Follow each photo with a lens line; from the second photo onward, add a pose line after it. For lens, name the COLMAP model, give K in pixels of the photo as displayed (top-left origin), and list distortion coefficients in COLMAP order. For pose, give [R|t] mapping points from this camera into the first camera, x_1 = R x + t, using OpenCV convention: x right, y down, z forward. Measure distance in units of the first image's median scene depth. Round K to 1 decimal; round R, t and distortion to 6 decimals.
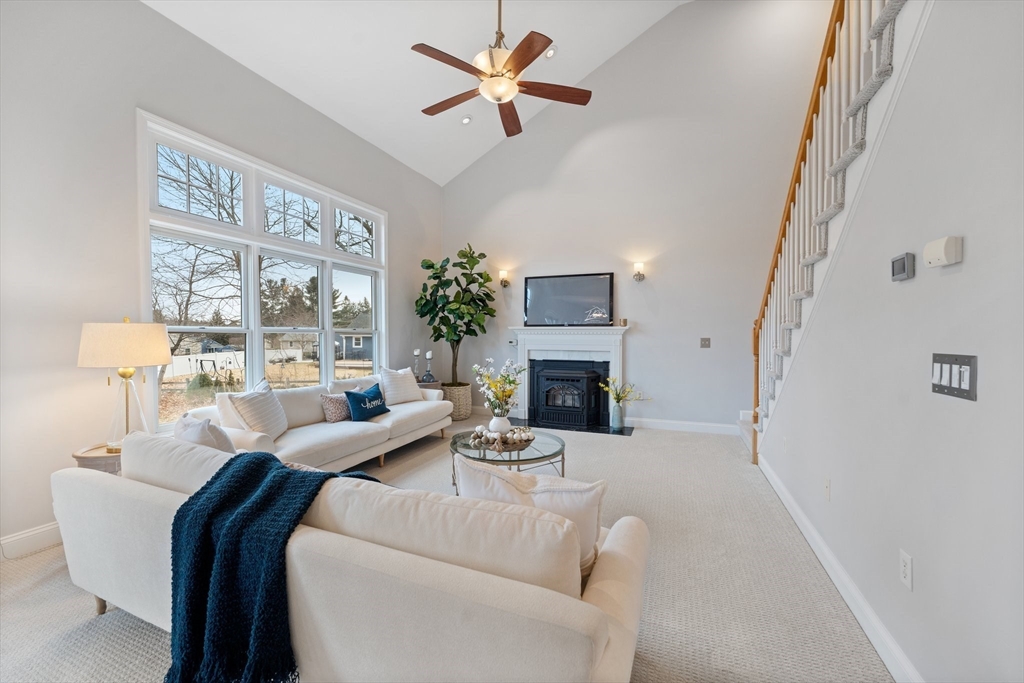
lens RADIAL K [[413.8, 0, 513.6], [0, 413.8, 330.8], [0, 0, 1]] dist [-0.003287, -0.000453]
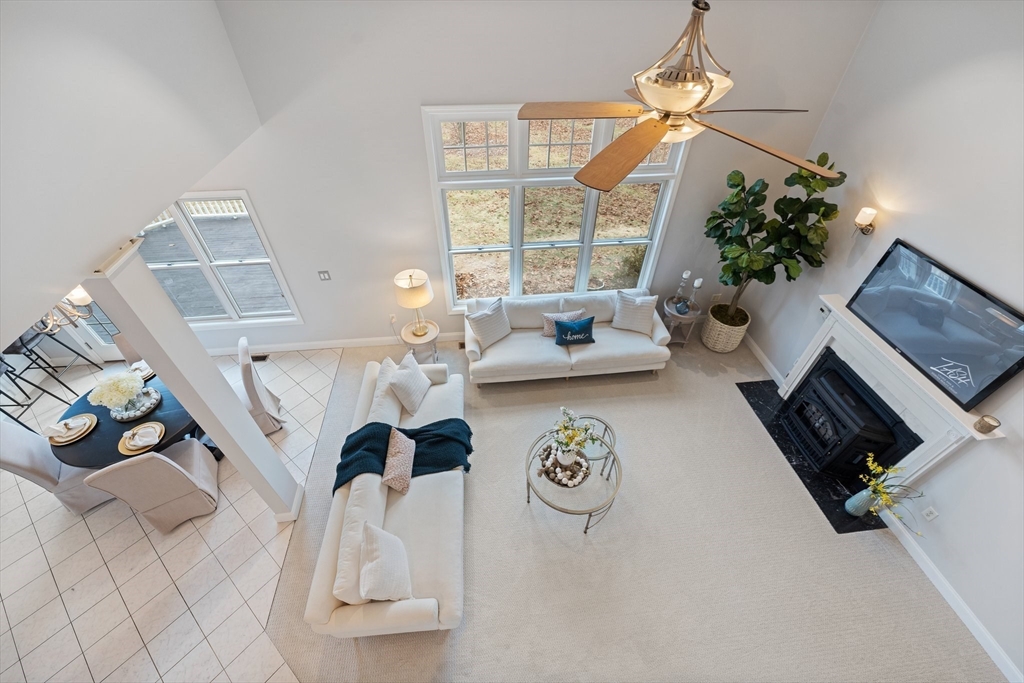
lens RADIAL K [[422.2, 0, 509.4], [0, 422.2, 329.9], [0, 0, 1]] dist [0.019730, -0.000135]
pose [[0.467426, 0.584888, -0.662886, 0.268616], [-0.001248, 0.750280, 0.661119, -0.466875], [0.884031, -0.308197, 0.351431, 0.290091]]
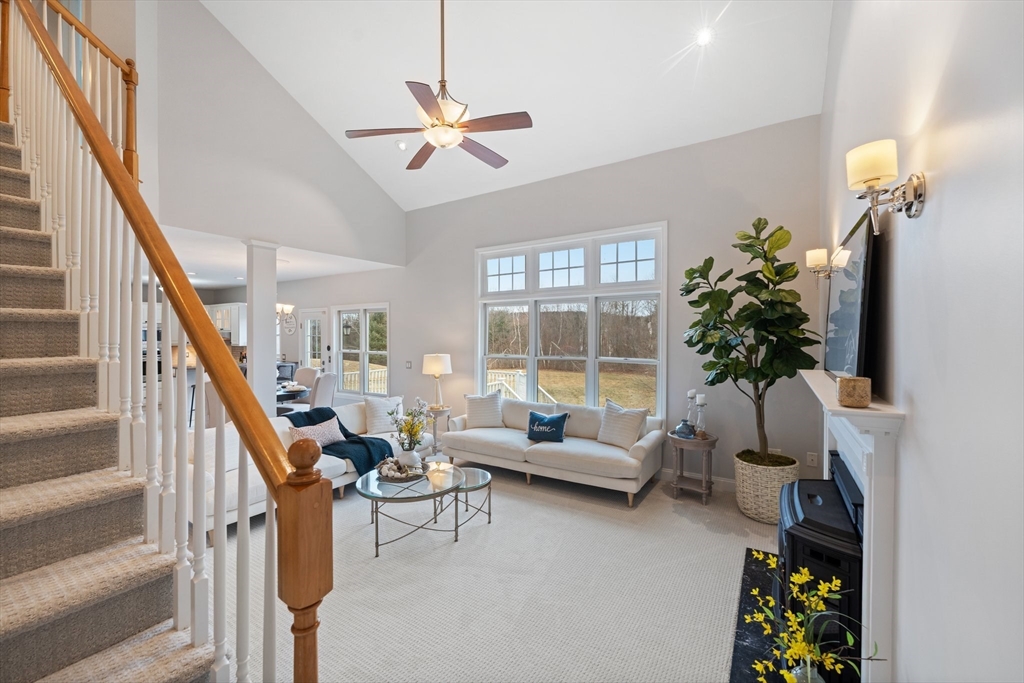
lens RADIAL K [[413.8, 0, 513.6], [0, 413.8, 330.8], [0, 0, 1]] dist [-0.003287, -0.000453]
pose [[-0.189909, -0.011132, -0.981739, 0.560897], [0.008737, 0.999877, -0.013028, -0.053303], [0.981763, -0.011051, -0.189788, 0.819184]]
